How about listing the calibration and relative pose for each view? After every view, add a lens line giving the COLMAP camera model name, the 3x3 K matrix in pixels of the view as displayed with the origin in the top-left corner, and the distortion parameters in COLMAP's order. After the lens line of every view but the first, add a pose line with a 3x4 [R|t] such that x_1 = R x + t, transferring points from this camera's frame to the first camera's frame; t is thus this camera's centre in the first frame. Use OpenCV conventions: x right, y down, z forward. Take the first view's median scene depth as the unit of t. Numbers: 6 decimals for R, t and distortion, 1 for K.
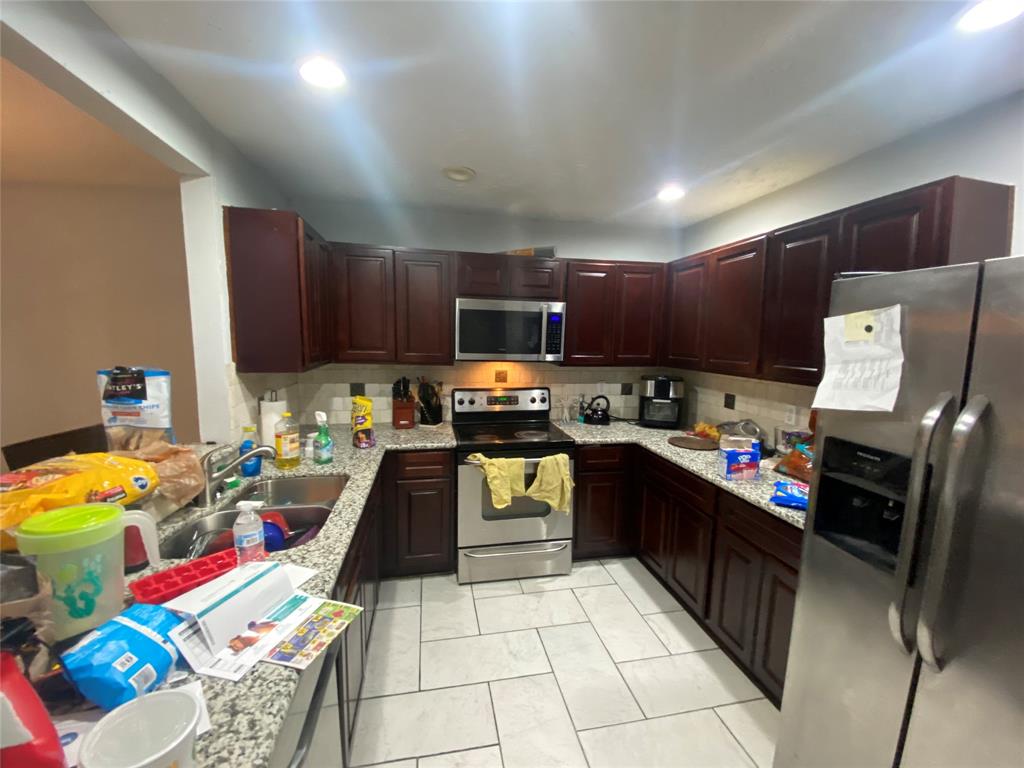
lens RADIAL K [[412.5, 0, 509.6], [0, 412.5, 379.3], [0, 0, 1]] dist [0.049064, -0.039390]
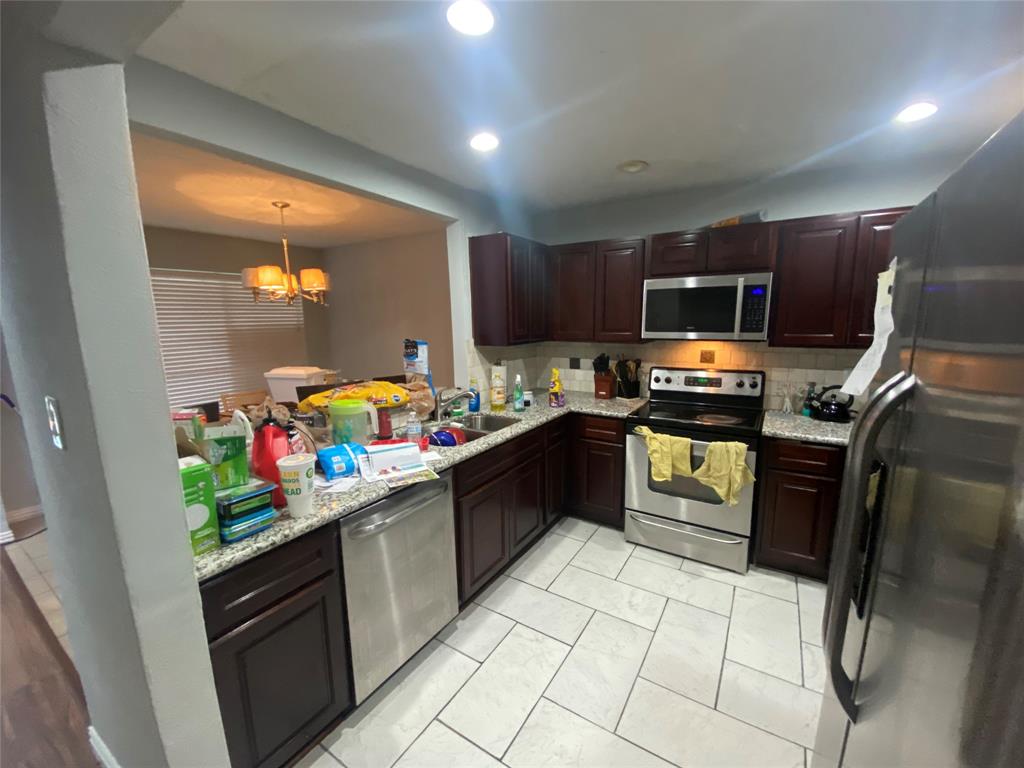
lens RADIAL K [[412.5, 0, 509.6], [0, 412.5, 379.3], [0, 0, 1]] dist [0.049064, -0.039390]
pose [[0.721434, 0.072691, -0.688657, 0.395472], [-0.045094, 0.997296, 0.058030, 0.011923], [0.691013, -0.010810, 0.722761, -0.011436]]
